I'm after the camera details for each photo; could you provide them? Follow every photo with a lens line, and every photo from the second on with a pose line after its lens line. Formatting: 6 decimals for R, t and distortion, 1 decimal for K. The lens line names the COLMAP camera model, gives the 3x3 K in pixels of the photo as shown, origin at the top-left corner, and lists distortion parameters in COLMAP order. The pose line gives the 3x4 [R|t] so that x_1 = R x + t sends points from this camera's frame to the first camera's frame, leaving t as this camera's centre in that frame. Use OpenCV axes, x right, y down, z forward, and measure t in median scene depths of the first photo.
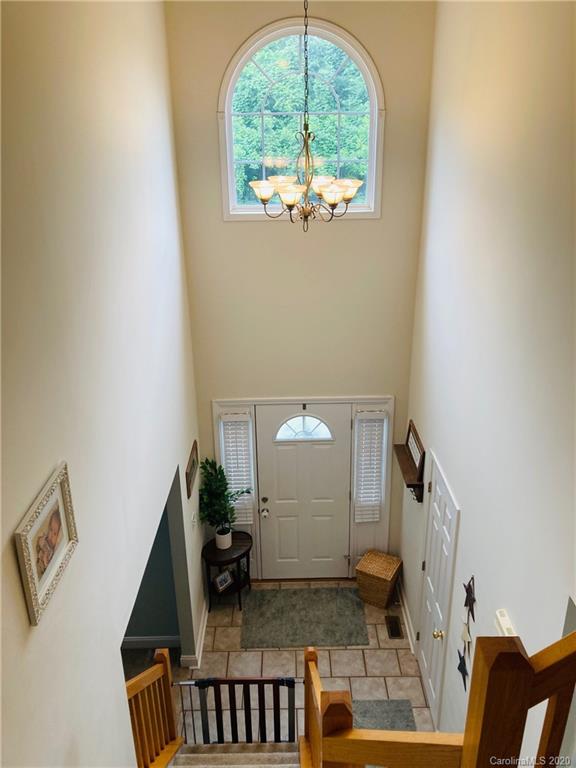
lens RADIAL K [[630.2, 0, 291.7], [0, 630.2, 382.3], [0, 0, 1]] dist [0.057292, -0.063811]
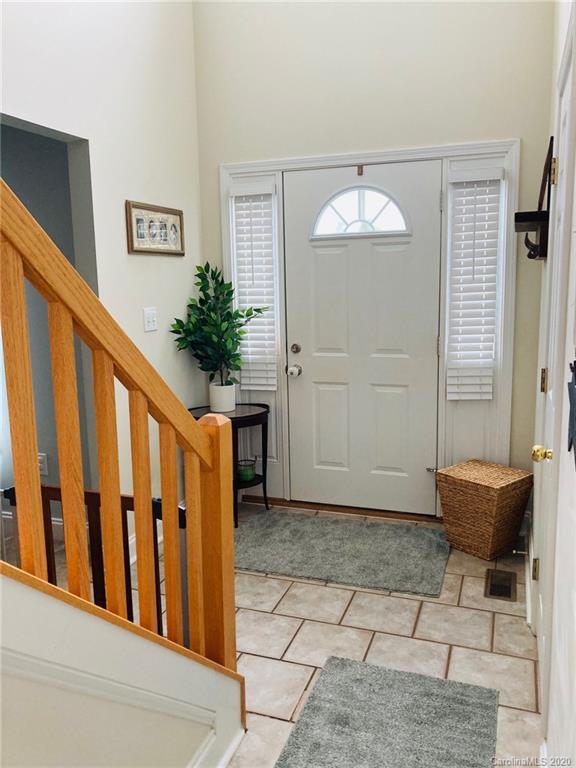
lens RADIAL K [[630.2, 0, 291.7], [0, 630.2, 382.3], [0, 0, 1]] dist [0.057292, -0.063811]
pose [[0.942120, 0.054160, -0.330873, 0.165210], [-0.122998, 0.973891, -0.190807, 0.351065], [0.311900, 0.220459, 0.924184, 0.461881]]
